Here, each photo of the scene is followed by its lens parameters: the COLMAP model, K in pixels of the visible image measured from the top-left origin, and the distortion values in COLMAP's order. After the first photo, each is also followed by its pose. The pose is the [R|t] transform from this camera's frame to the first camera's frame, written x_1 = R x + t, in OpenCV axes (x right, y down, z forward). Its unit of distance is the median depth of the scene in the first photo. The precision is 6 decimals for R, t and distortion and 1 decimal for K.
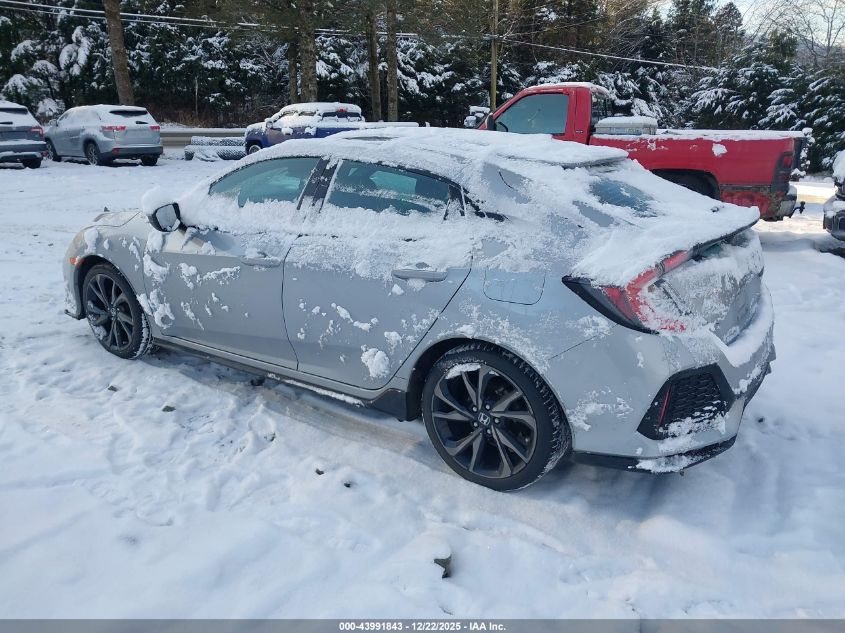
lens RADIAL K [[638.7, 0, 467.8], [0, 638.7, 329.6], [0, 0, 1]] dist [0.042865, -0.038366]
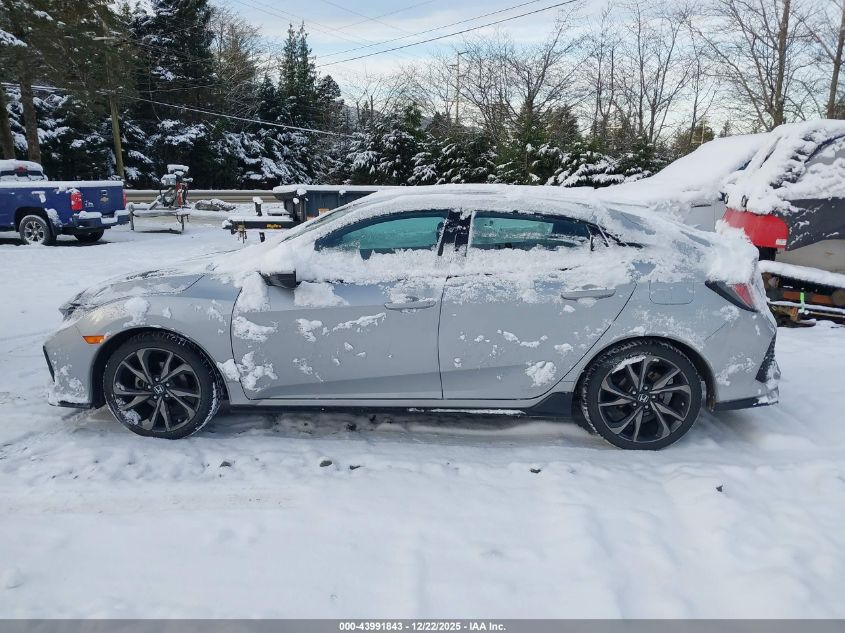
lens RADIAL K [[638.7, 0, 433.2], [0, 638.7, 320.0], [0, 0, 1]] dist [0.042865, -0.038366]
pose [[0.866820, -0.116476, 0.484826, -0.773829], [0.163188, 0.985054, -0.055112, -0.012494], [-0.471160, 0.126890, 0.872873, 0.028204]]
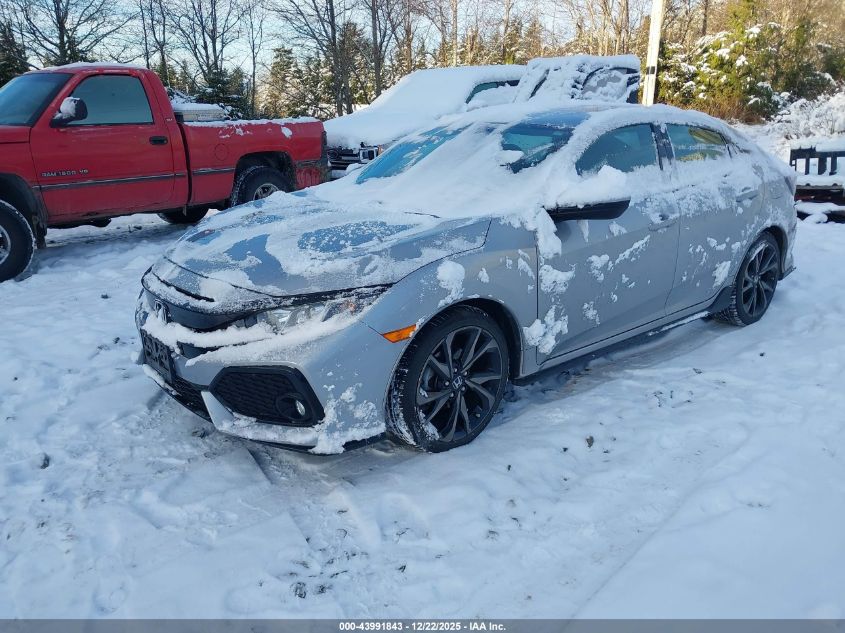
lens RADIAL K [[638.7, 0, 420.2], [0, 638.7, 319.7], [0, 0, 1]] dist [0.042865, -0.038366]
pose [[0.316227, -0.301125, 0.899625, -1.363259], [0.310482, 0.928914, 0.201791, -0.278972], [-0.896438, 0.215505, 0.387241, 0.923355]]
